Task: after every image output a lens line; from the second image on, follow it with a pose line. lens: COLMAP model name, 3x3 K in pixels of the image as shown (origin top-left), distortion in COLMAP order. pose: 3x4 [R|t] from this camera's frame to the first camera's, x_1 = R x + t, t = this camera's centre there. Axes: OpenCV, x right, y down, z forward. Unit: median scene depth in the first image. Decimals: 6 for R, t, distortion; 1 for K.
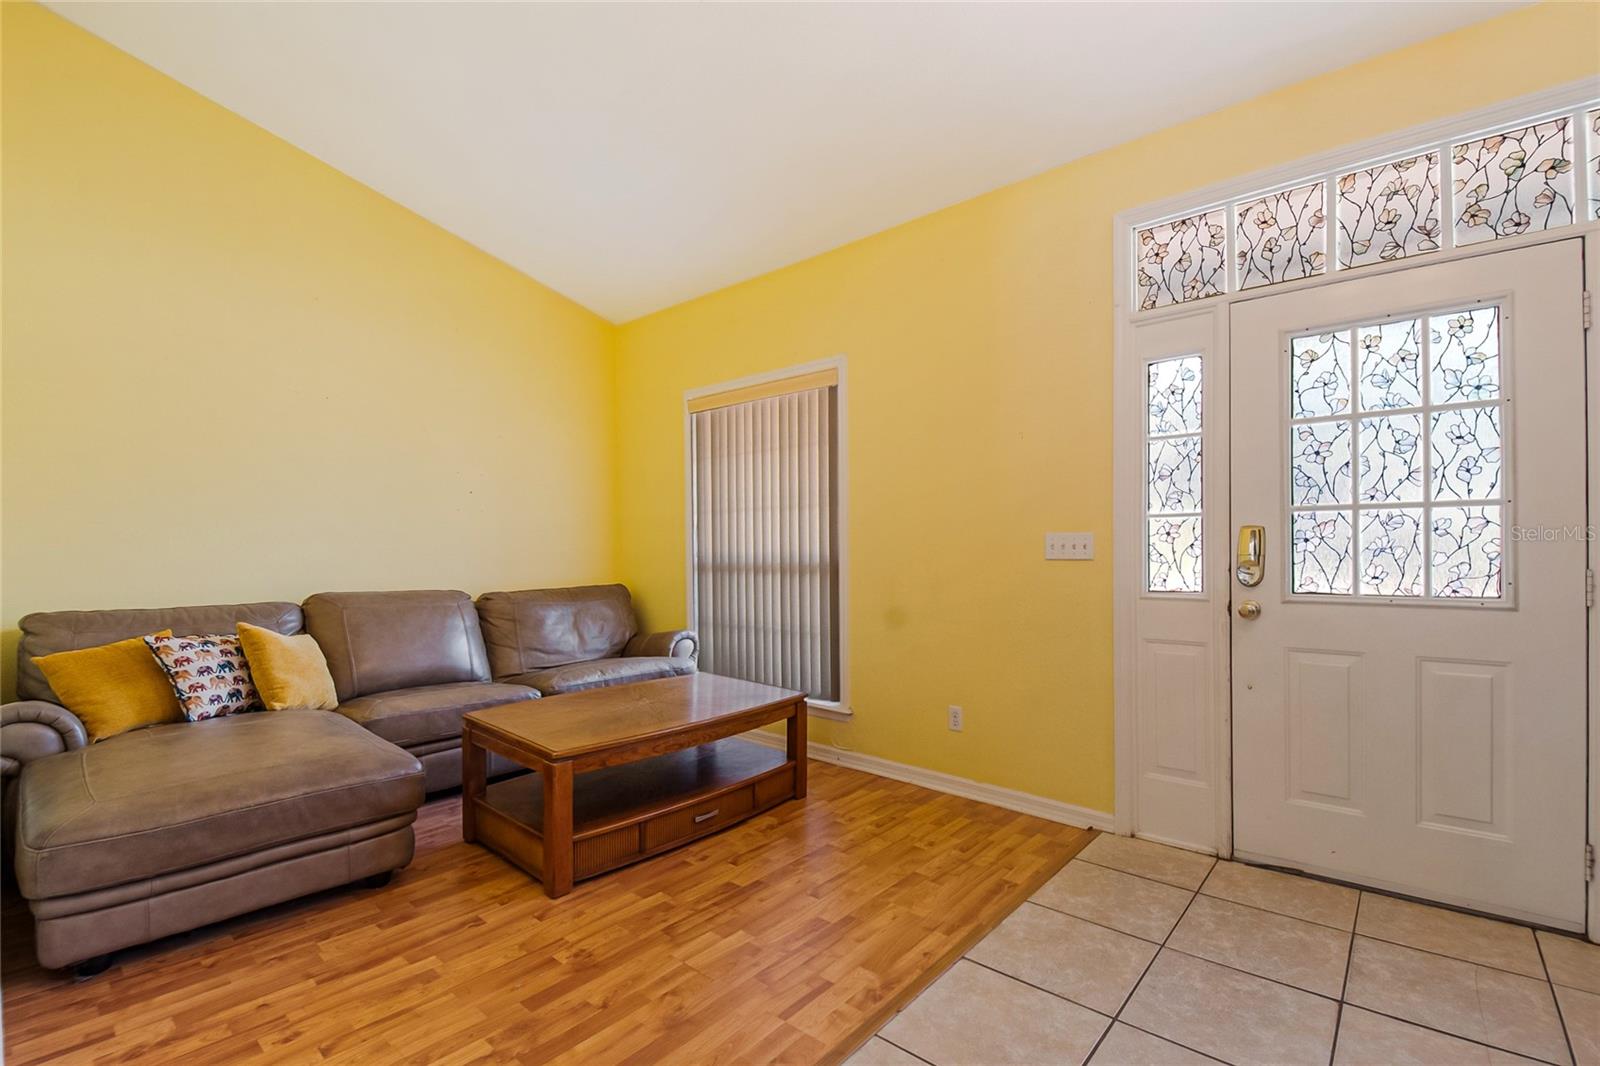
lens RADIAL K [[710.5, 0, 829.7], [0, 710.5, 553.8], [0, 0, 1]] dist [0.007098, -0.012636]
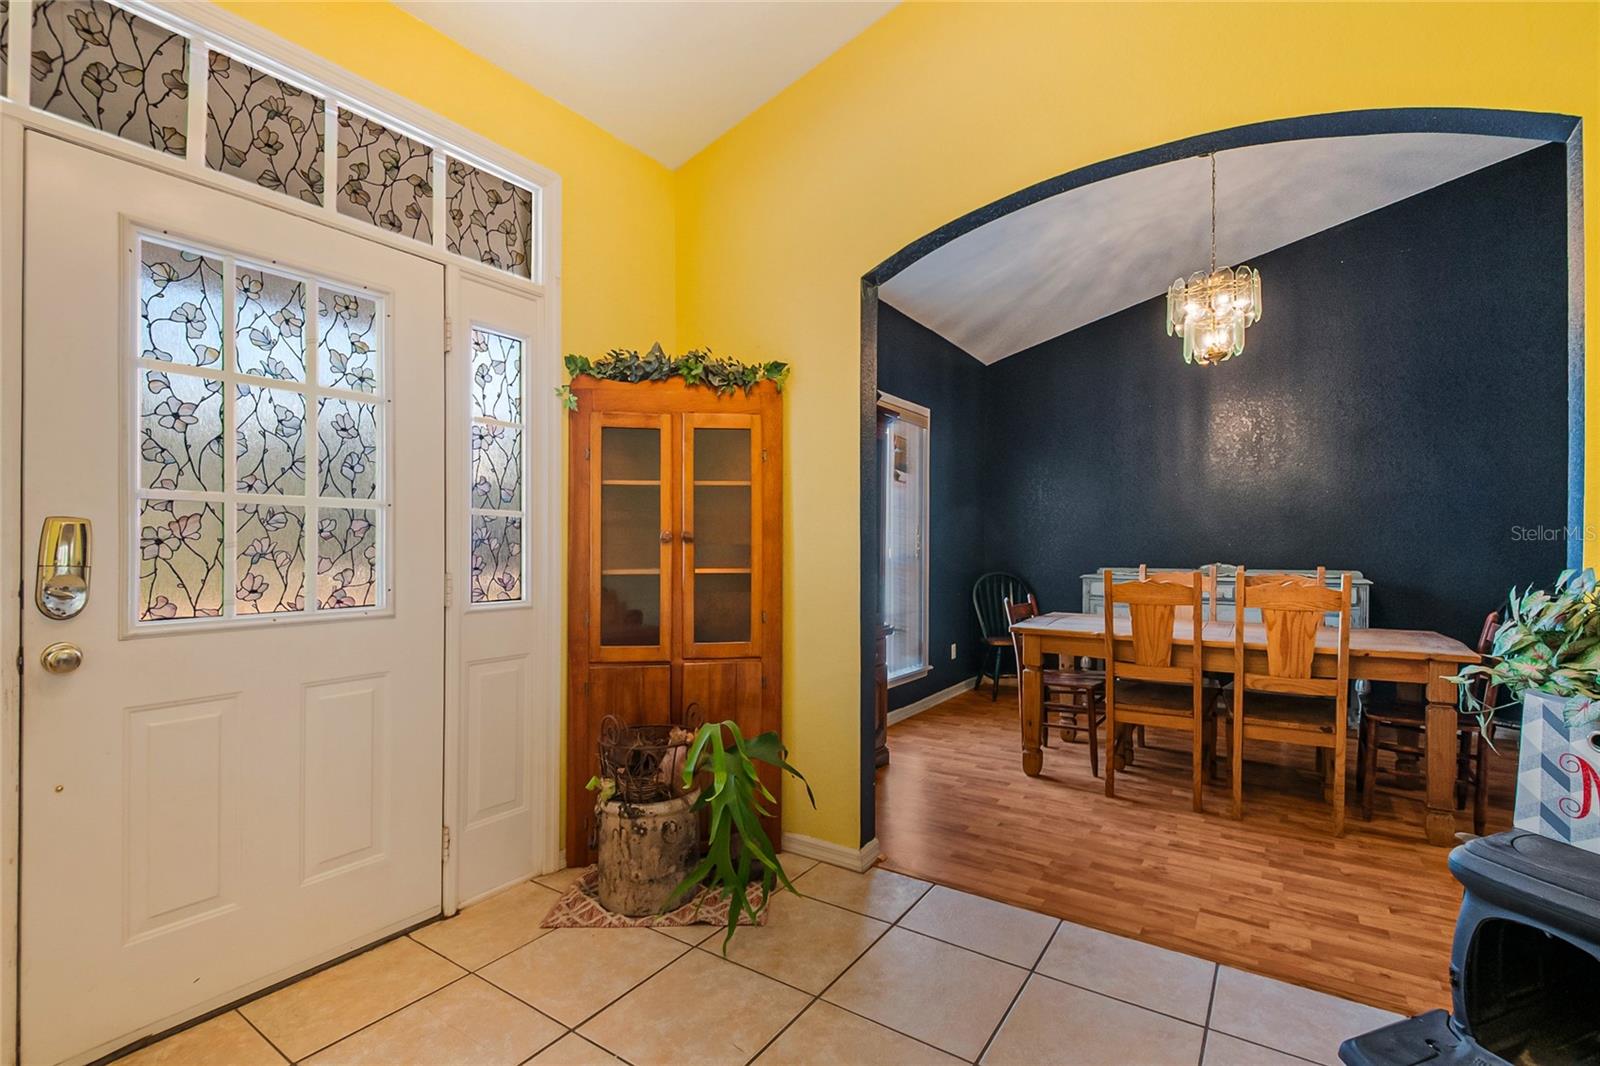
lens RADIAL K [[710.5, 0, 804.4], [0, 710.5, 544.8], [0, 0, 1]] dist [0.007098, -0.012636]
pose [[-0.086774, 0.010132, 0.996177, -0.052838], [0.009918, 0.999908, -0.009306, -0.004119], [-0.996179, 0.009073, -0.086866, 0.472849]]
